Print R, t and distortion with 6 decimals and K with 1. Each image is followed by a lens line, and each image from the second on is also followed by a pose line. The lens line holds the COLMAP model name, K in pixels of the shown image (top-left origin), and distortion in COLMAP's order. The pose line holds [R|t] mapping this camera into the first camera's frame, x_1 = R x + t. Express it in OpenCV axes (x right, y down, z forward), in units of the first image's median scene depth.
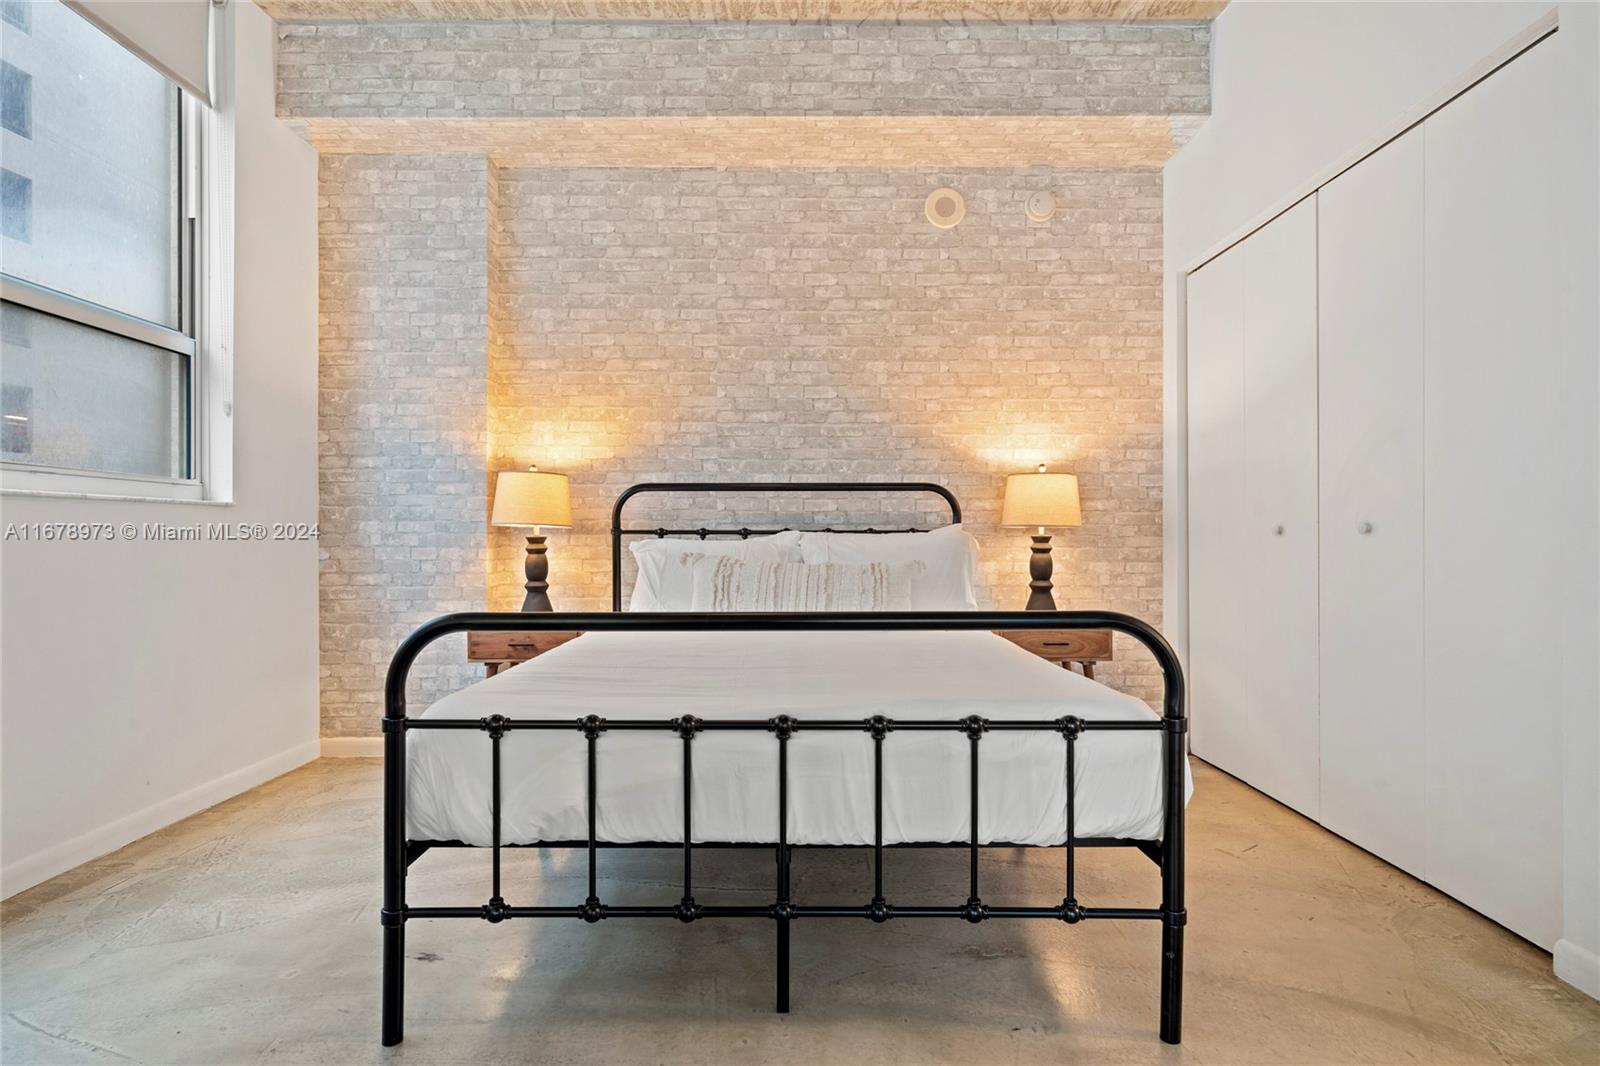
lens RADIAL K [[819.5, 0, 801.9], [0, 819.5, 540.7], [0, 0, 1]] dist [-0.001987, -0.001147]
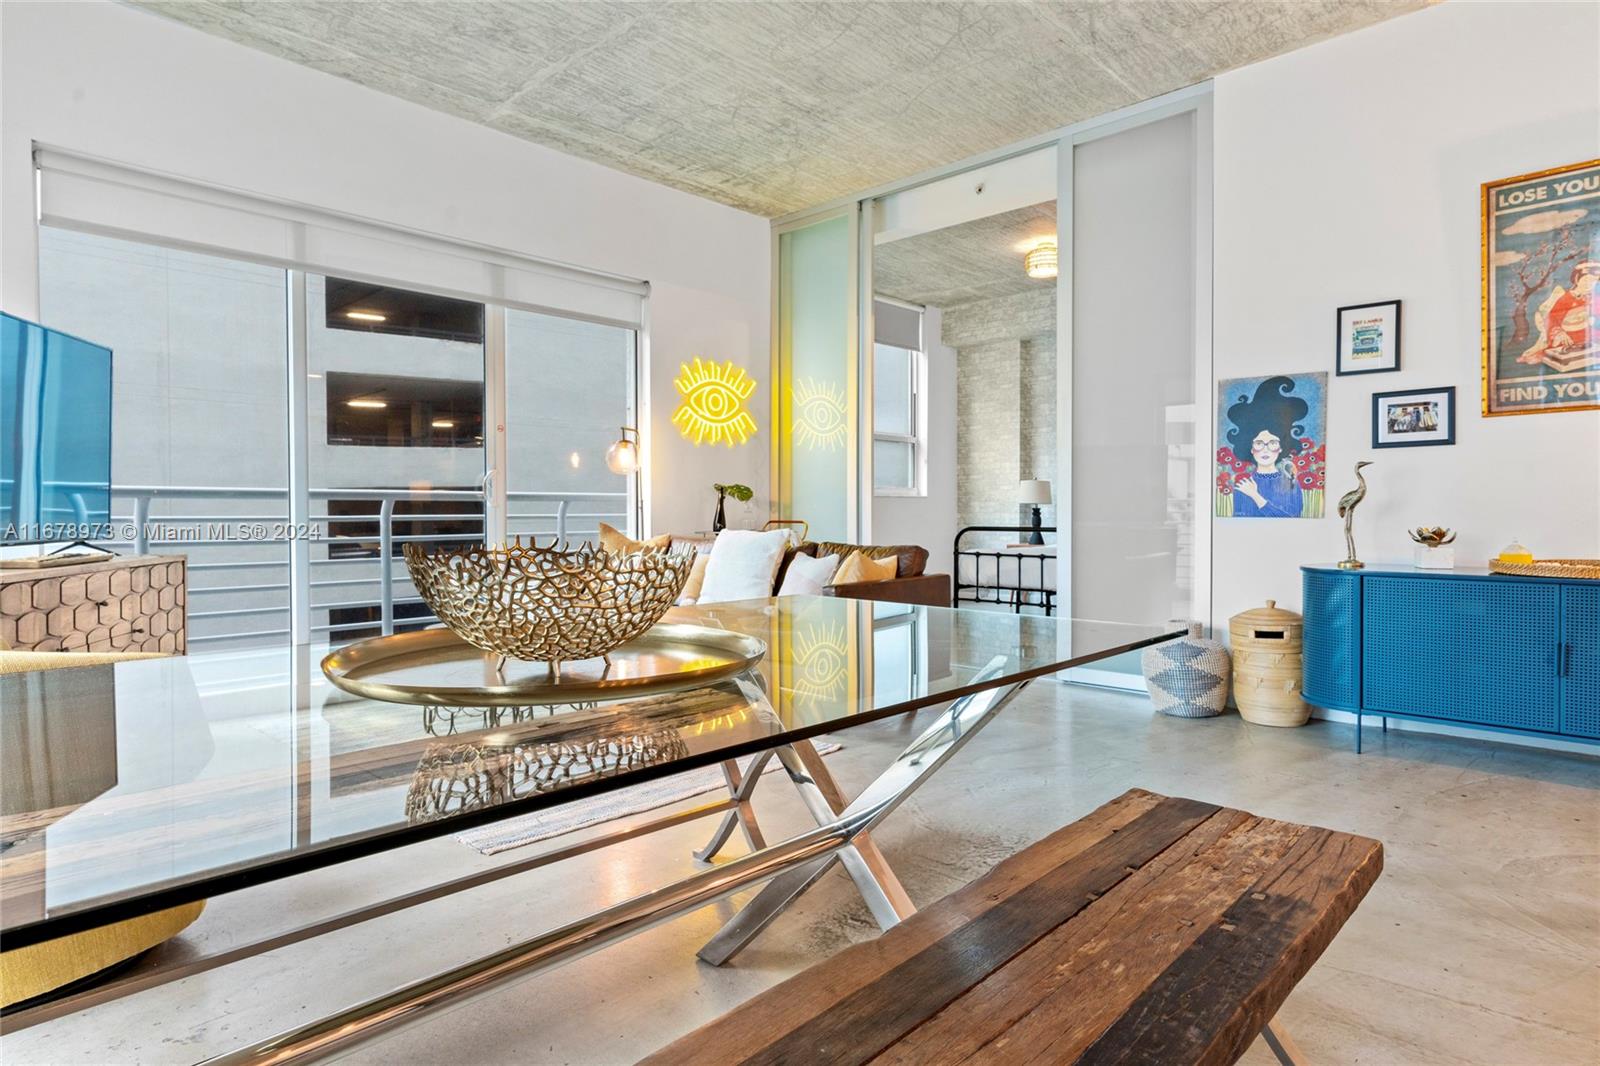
lens RADIAL K [[889.2, 0, 790.6], [0, 889.2, 517.1], [0, 0, 1]] dist [-0.002566, -0.000115]
pose [[0.717193, 0.004603, -0.696860, 0.864045], [-0.000329, 0.999980, 0.006267, 0.005828], [0.696875, -0.004265, 0.717180, -1.194617]]
